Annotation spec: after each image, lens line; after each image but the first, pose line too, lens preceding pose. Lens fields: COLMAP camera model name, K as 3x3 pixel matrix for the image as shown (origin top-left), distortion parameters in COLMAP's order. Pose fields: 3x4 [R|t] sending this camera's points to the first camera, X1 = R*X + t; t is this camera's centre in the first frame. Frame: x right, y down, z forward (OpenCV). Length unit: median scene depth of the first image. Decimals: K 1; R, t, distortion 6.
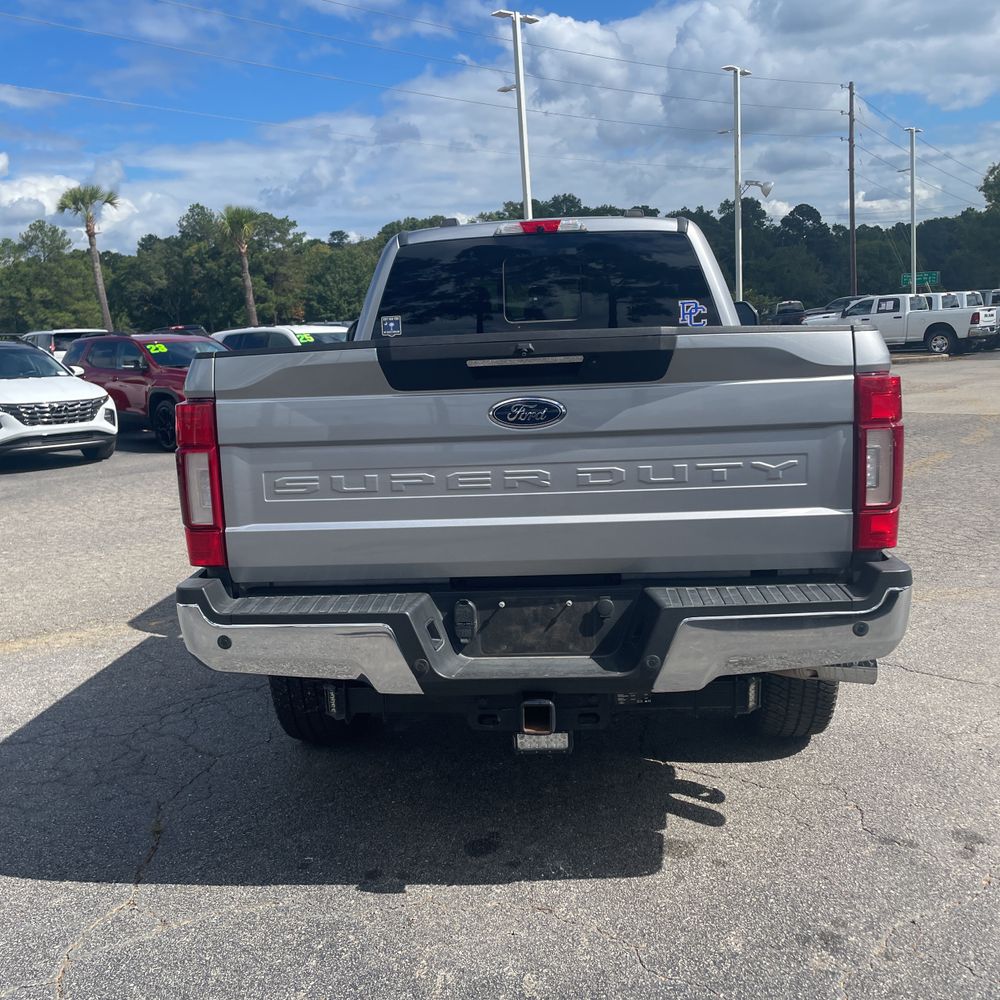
lens RADIAL K [[980.0, 0, 500.0], [0, 980.0, 500.0], [0, 0, 1]] dist [0.105407, -0.150901]
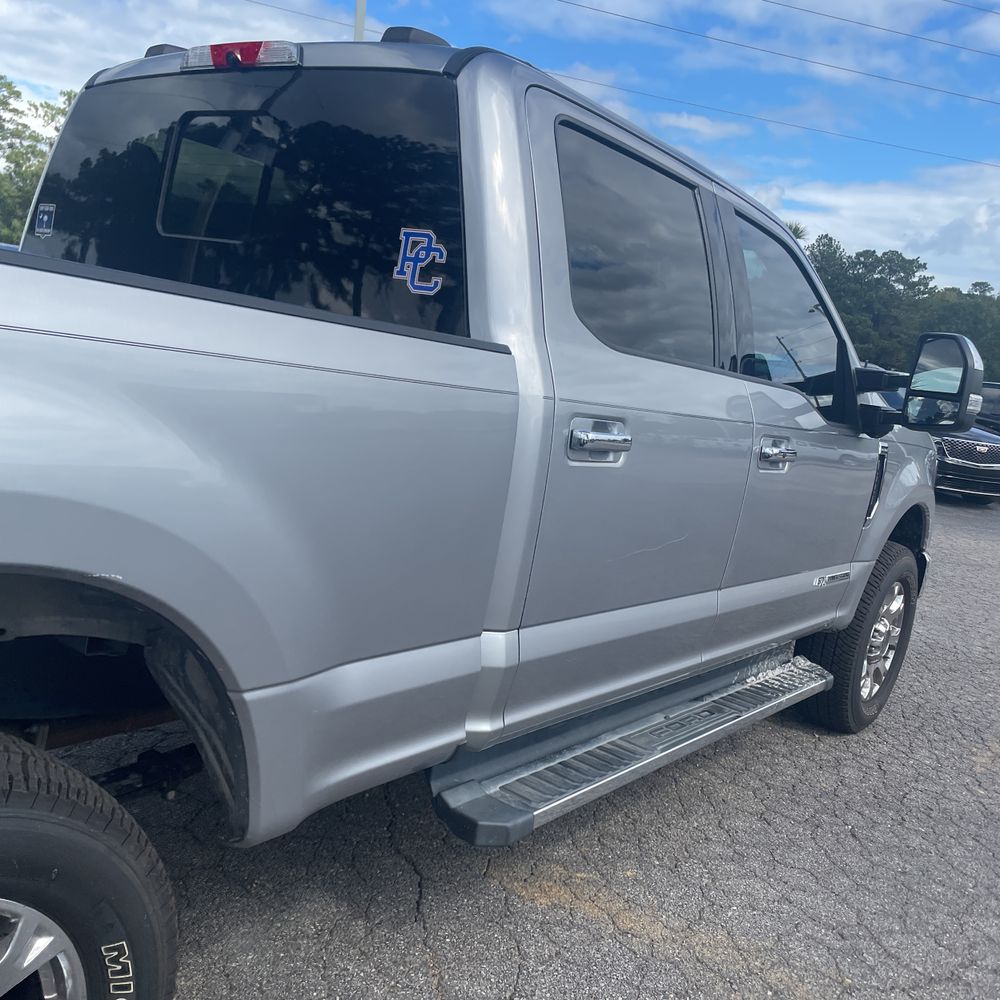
lens RADIAL K [[980.0, 0, 500.0], [0, 980.0, 500.0], [0, 0, 1]] dist [0.105407, -0.150901]
pose [[0.821269, 0.252372, -0.511690, 0.845601], [-0.268466, 0.962296, 0.043726, -0.205092], [0.503432, 0.101460, 0.858057, 1.161906]]
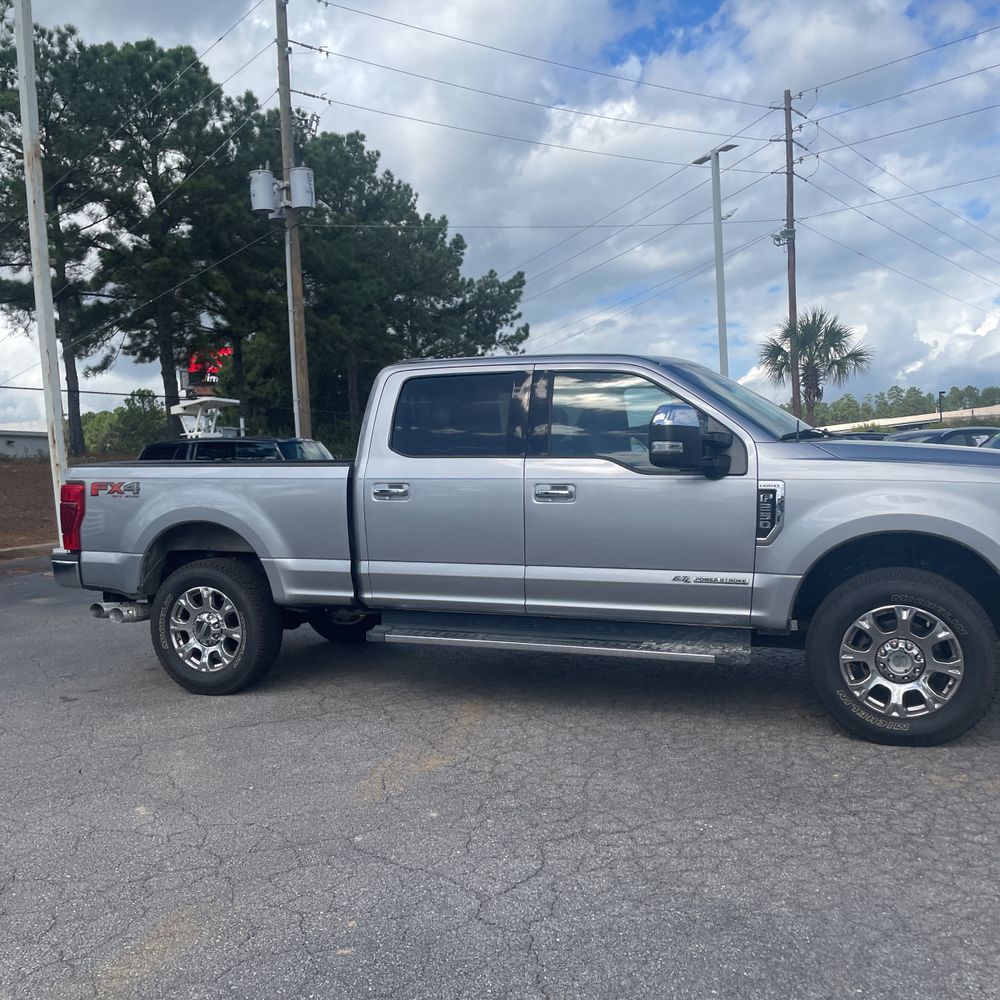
lens RADIAL K [[980.0, 0, 500.0], [0, 980.0, 500.0], [0, 0, 1]] dist [0.087222, -0.139567]
pose [[-0.280887, 0.100156, -0.954500, 2.519793], [-0.102002, 0.985791, 0.133457, -0.540264], [0.954305, 0.134848, -0.266680, 2.729716]]
